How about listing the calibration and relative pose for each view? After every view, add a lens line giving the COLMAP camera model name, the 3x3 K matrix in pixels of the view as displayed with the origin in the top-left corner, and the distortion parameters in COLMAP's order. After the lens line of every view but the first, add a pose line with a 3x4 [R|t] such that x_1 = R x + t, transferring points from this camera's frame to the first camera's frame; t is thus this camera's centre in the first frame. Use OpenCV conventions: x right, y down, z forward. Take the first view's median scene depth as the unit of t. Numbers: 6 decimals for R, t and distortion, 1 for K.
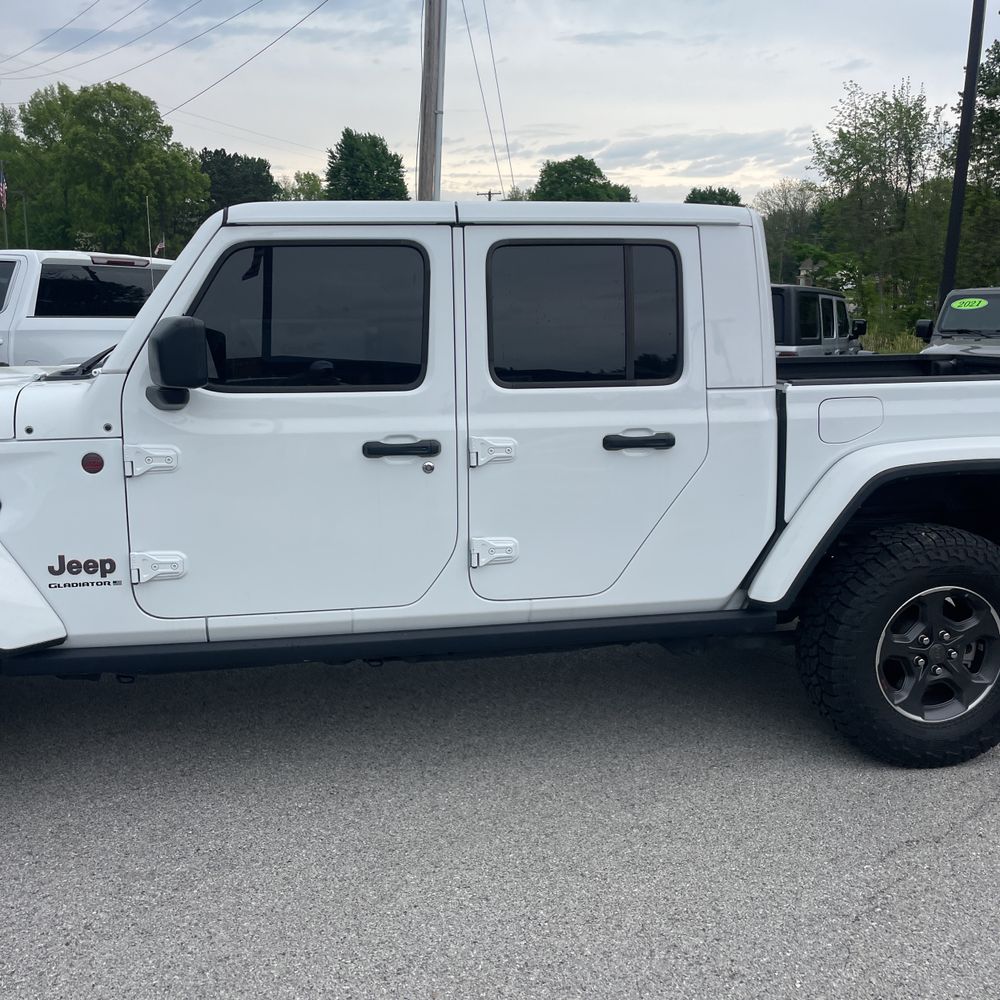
lens RADIAL K [[1021.1, 0, 500.7], [0, 1021.1, 482.1], [0, 0, 1]] dist [0.041490, 0.000000]
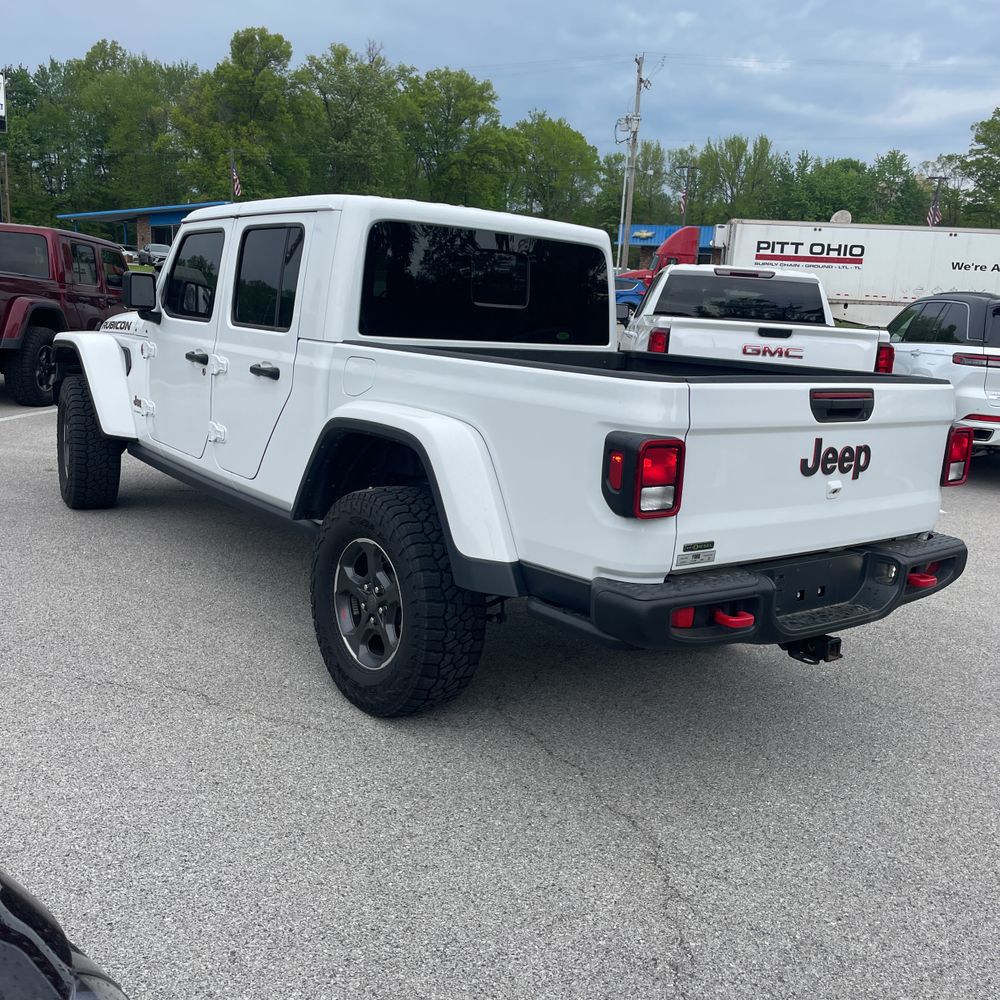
lens RADIAL K [[1021.1, 0, 486.0], [0, 1021.1, 484.9], [0, 0, 1]] dist [0.041490, 0.000000]
pose [[0.440448, 0.182761, -0.878979, 1.515719], [-0.211529, 0.972622, 0.096236, -0.087008], [0.872502, 0.143543, 0.467049, 0.649347]]
